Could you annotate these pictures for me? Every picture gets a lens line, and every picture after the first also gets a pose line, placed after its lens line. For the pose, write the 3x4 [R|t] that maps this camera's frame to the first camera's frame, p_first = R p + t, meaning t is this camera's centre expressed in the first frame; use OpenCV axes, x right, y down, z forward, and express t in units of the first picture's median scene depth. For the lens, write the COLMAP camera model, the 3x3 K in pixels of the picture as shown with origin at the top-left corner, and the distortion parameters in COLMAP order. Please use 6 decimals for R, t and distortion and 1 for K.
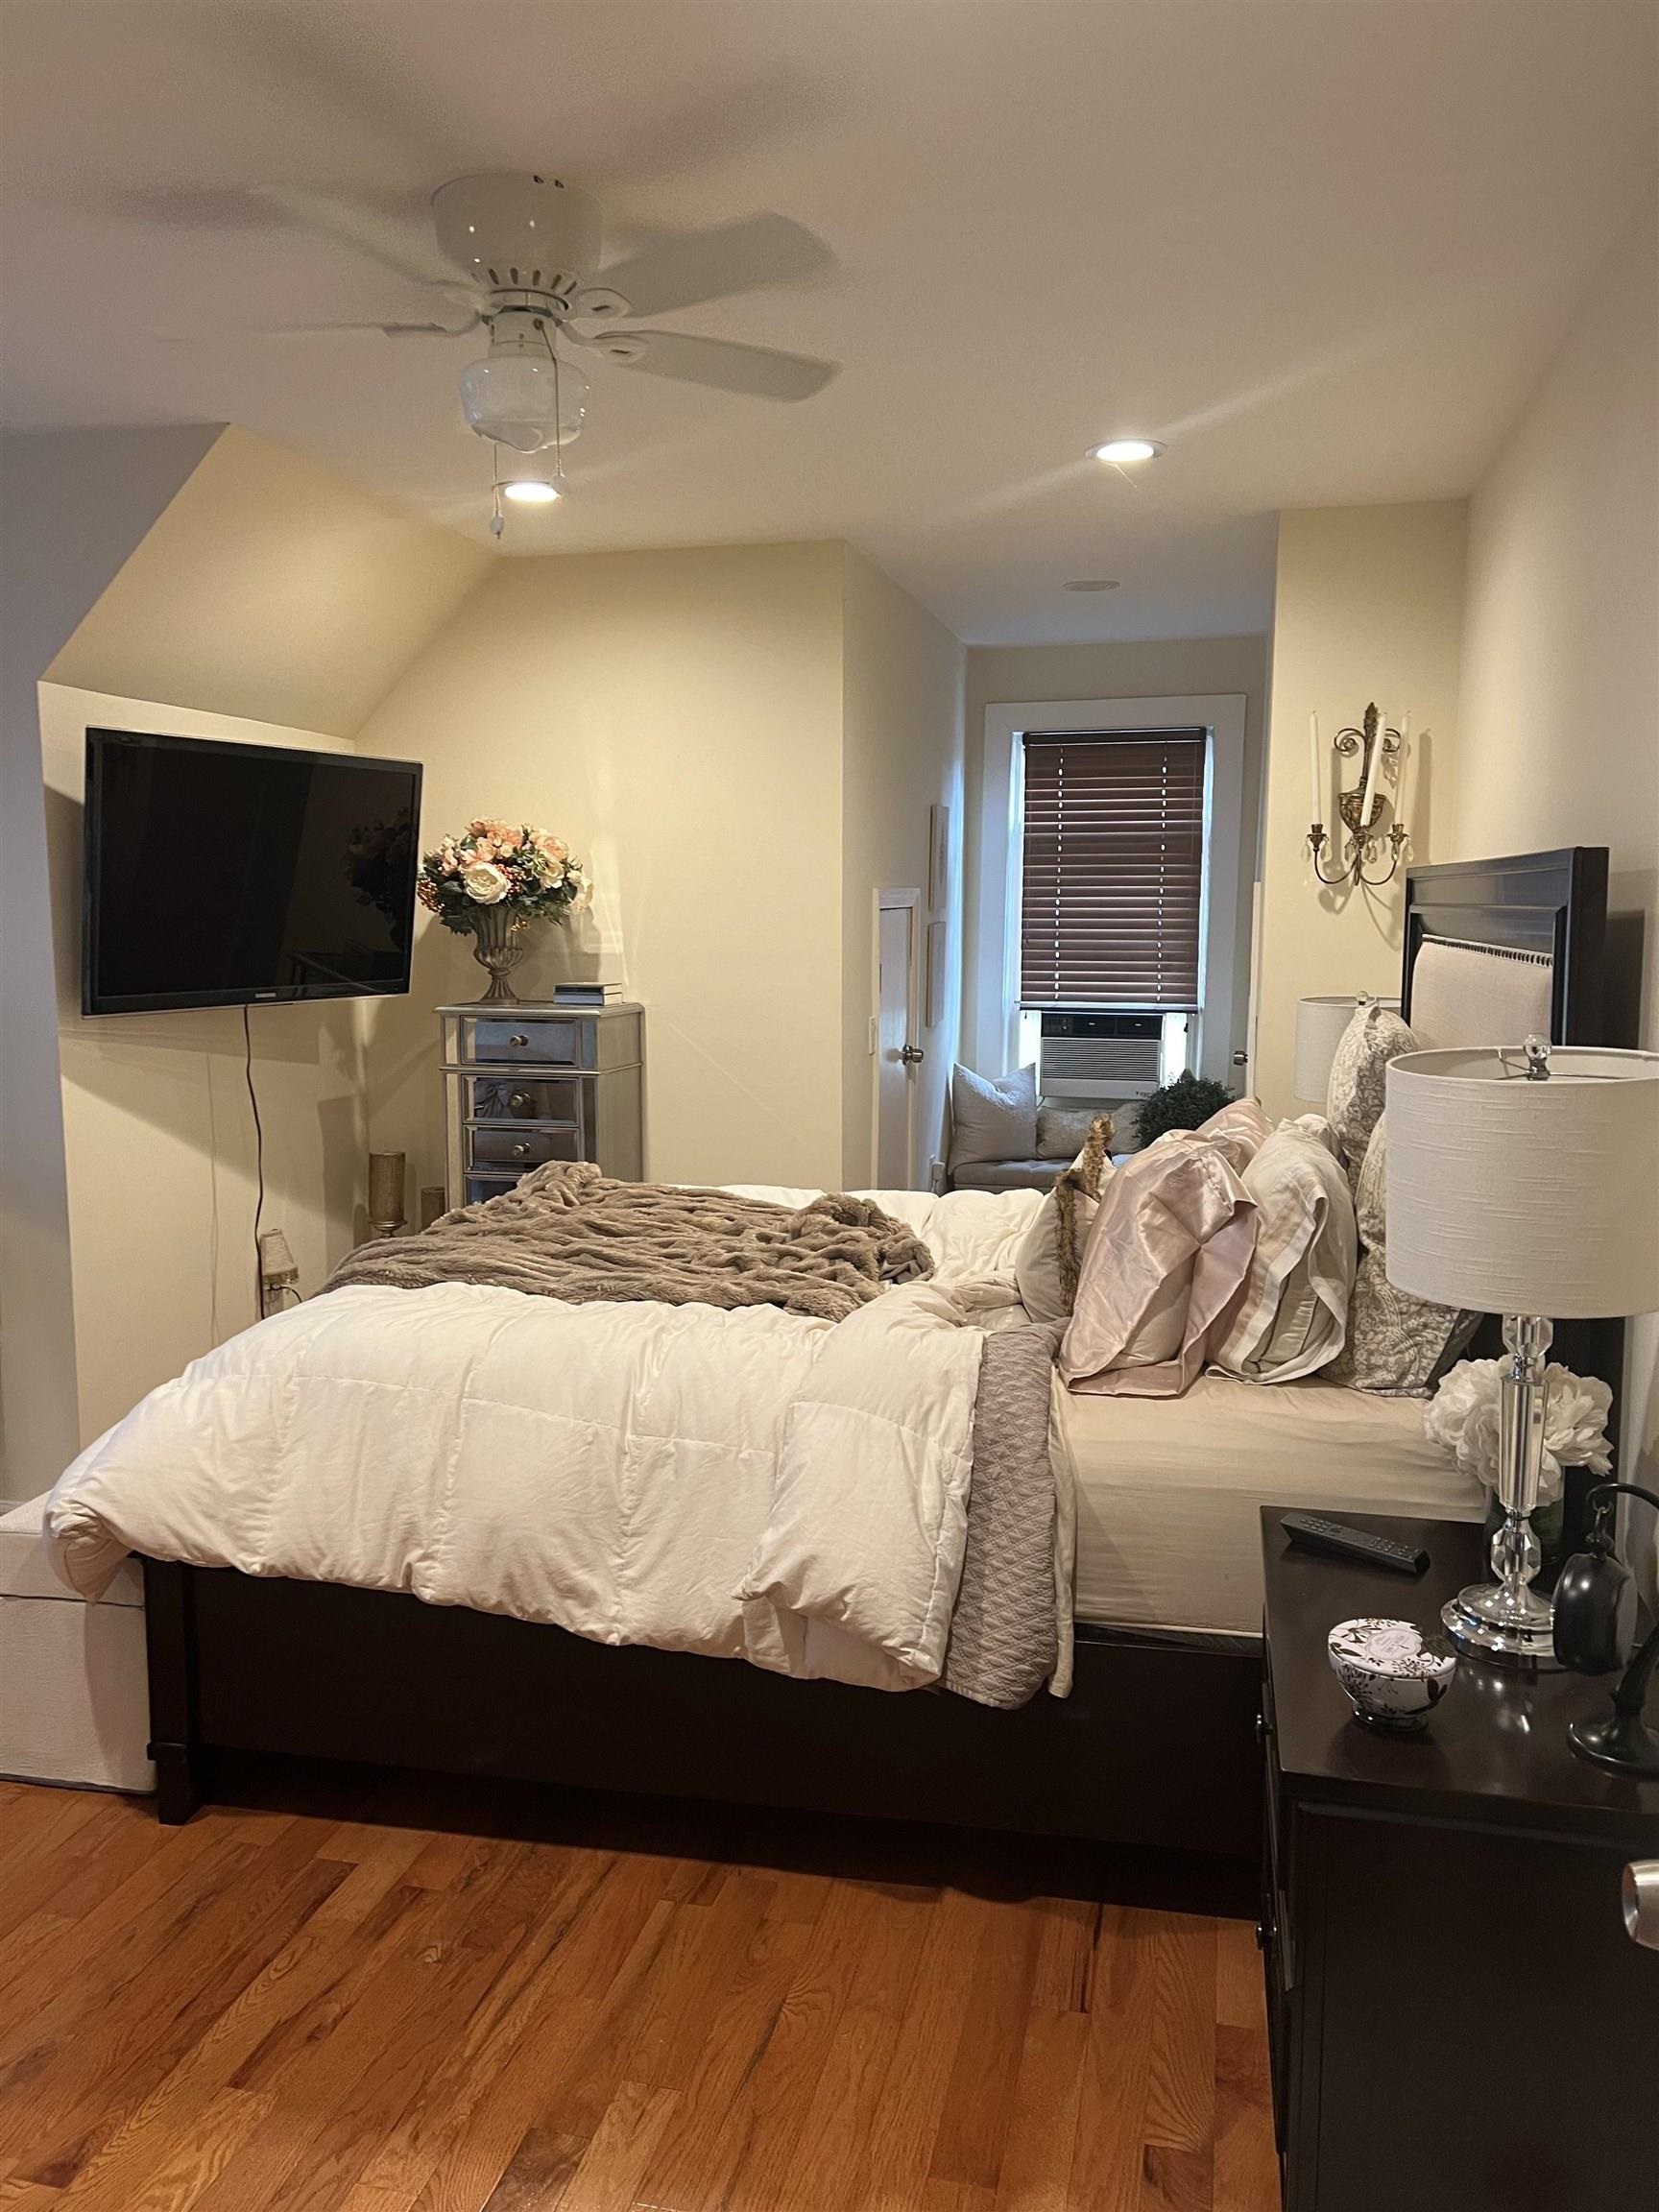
lens RADIAL K [[1660.3, 0, 808.4], [0, 1660.3, 1112.3], [0, 0, 1]] dist [0.058426, -0.067306]
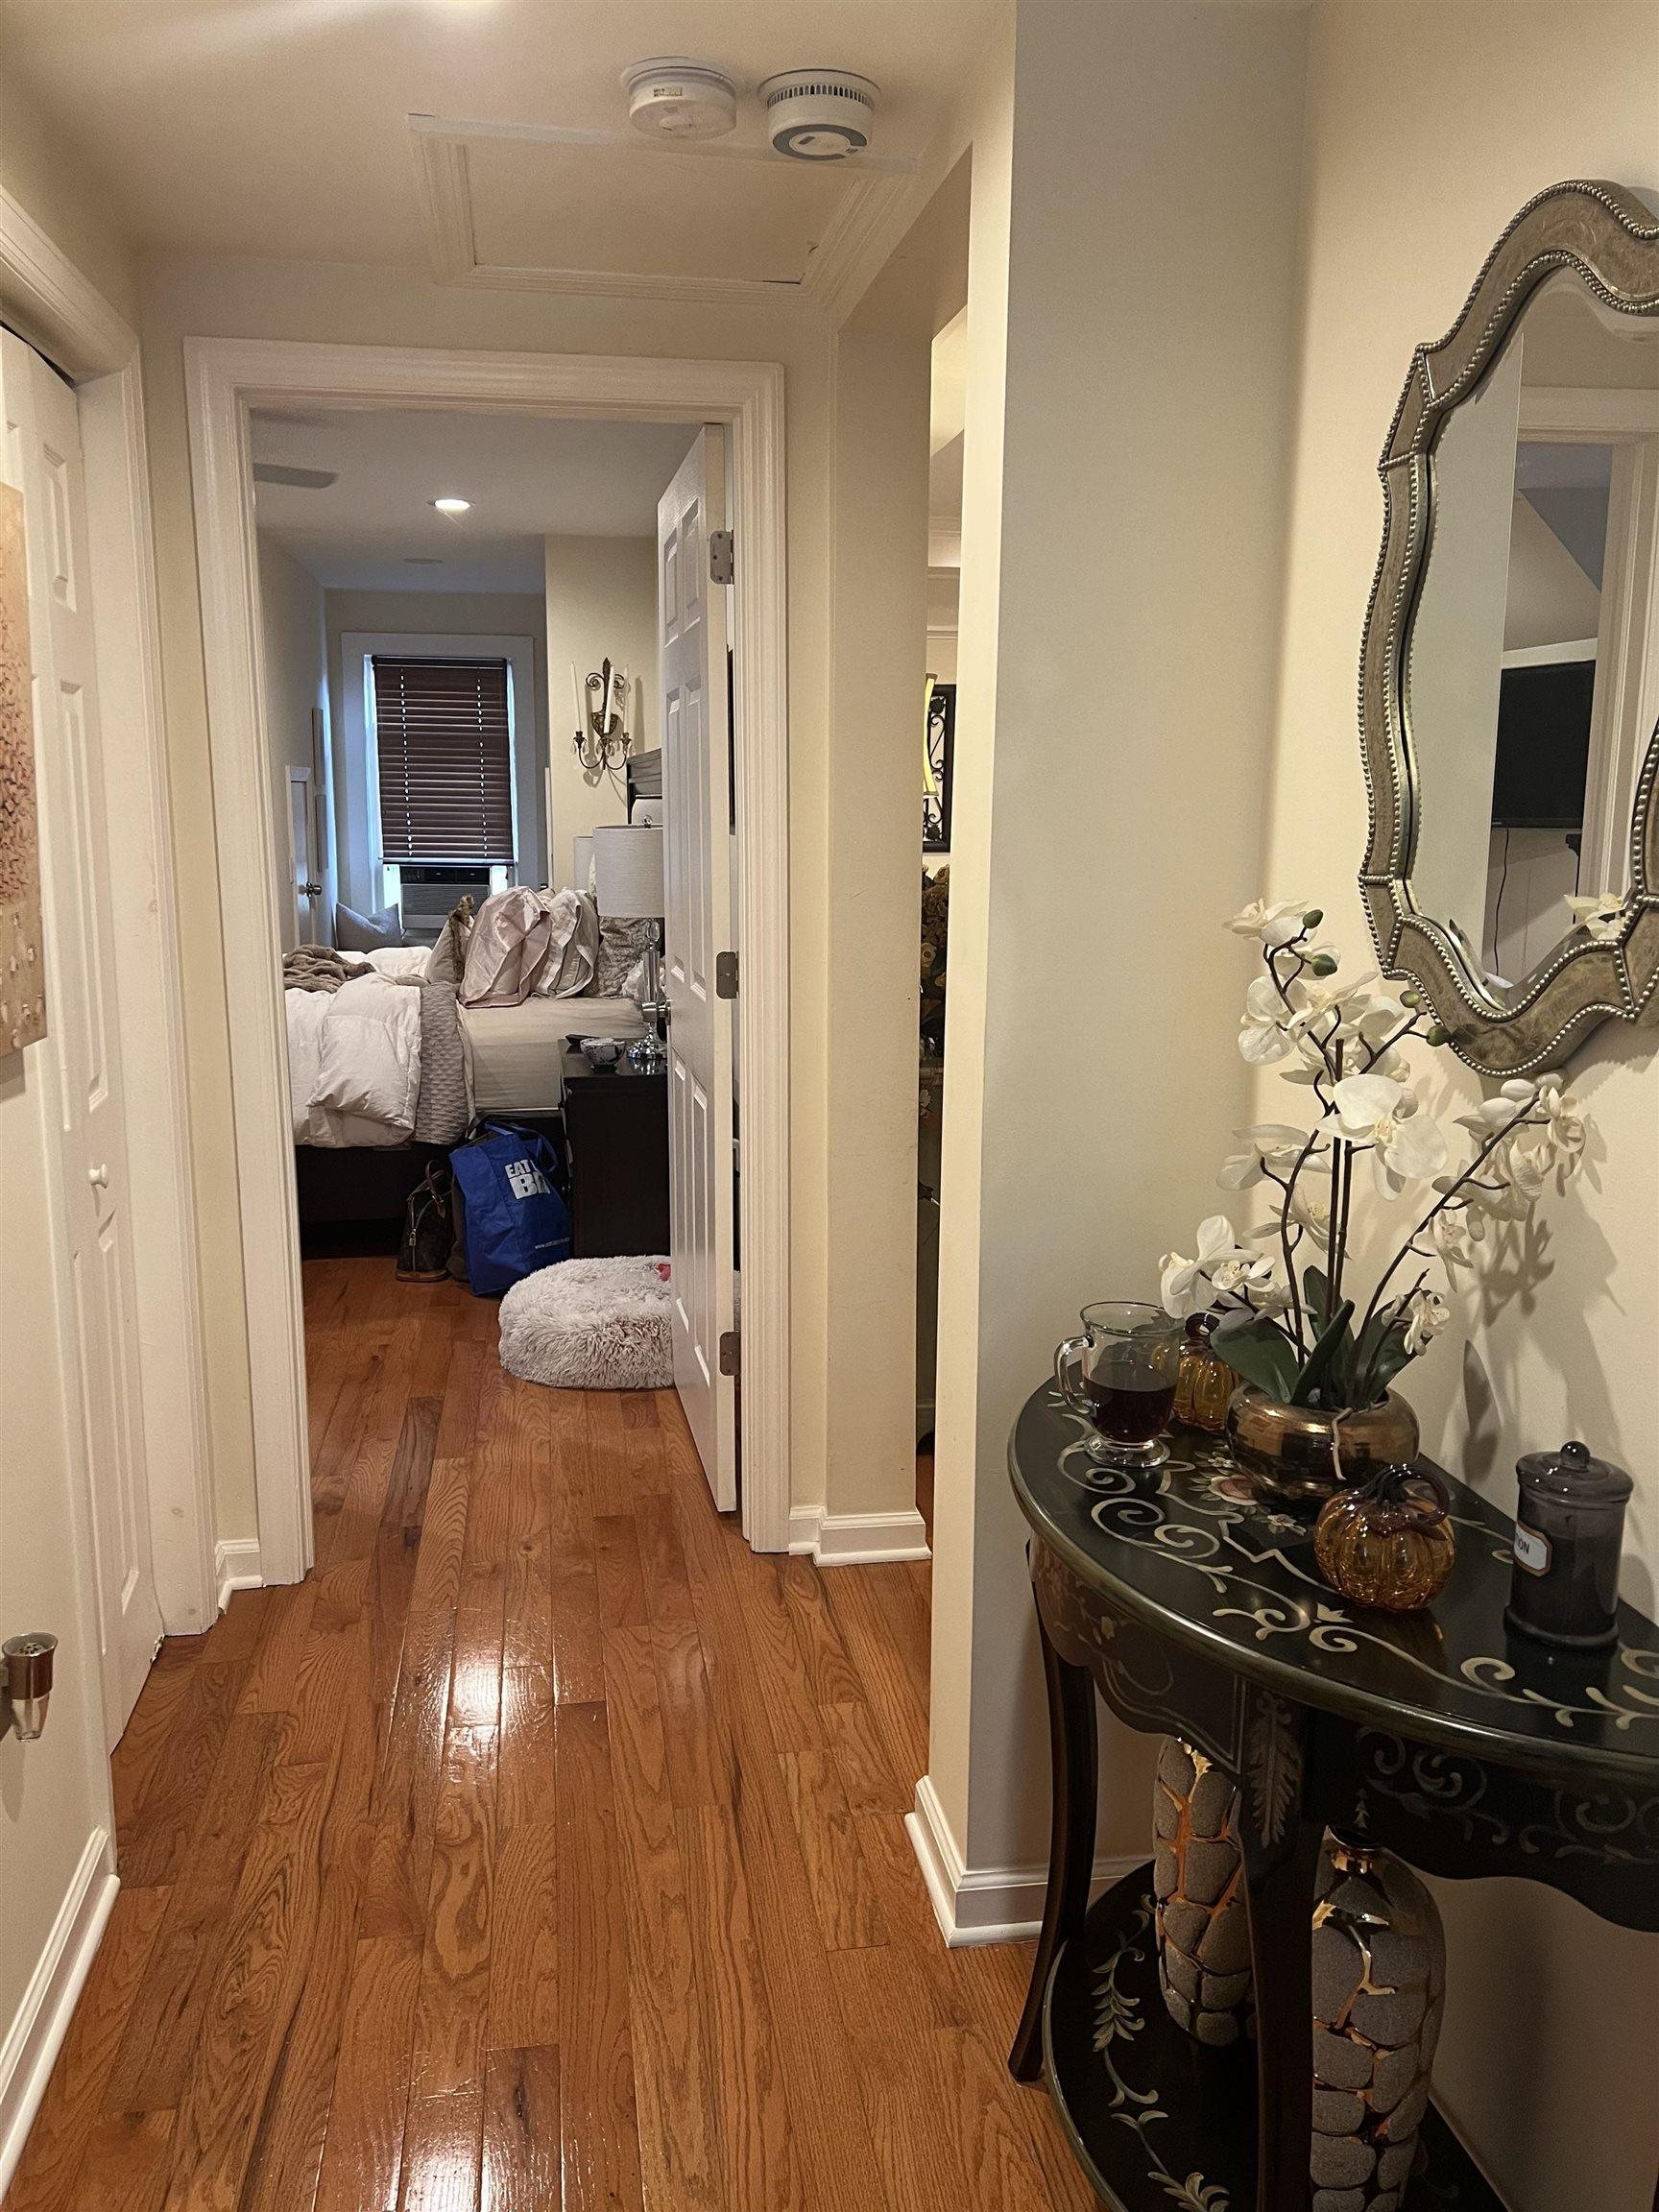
lens RADIAL K [[1660.3, 0, 844.9], [0, 1660.3, 1117.8], [0, 0, 1]] dist [0.058426, -0.067306]
pose [[0.910444, -0.067374, 0.408107, -0.184078], [0.043587, 0.996779, 0.067318, 0.129167], [-0.411328, -0.043501, 0.910449, -0.741620]]
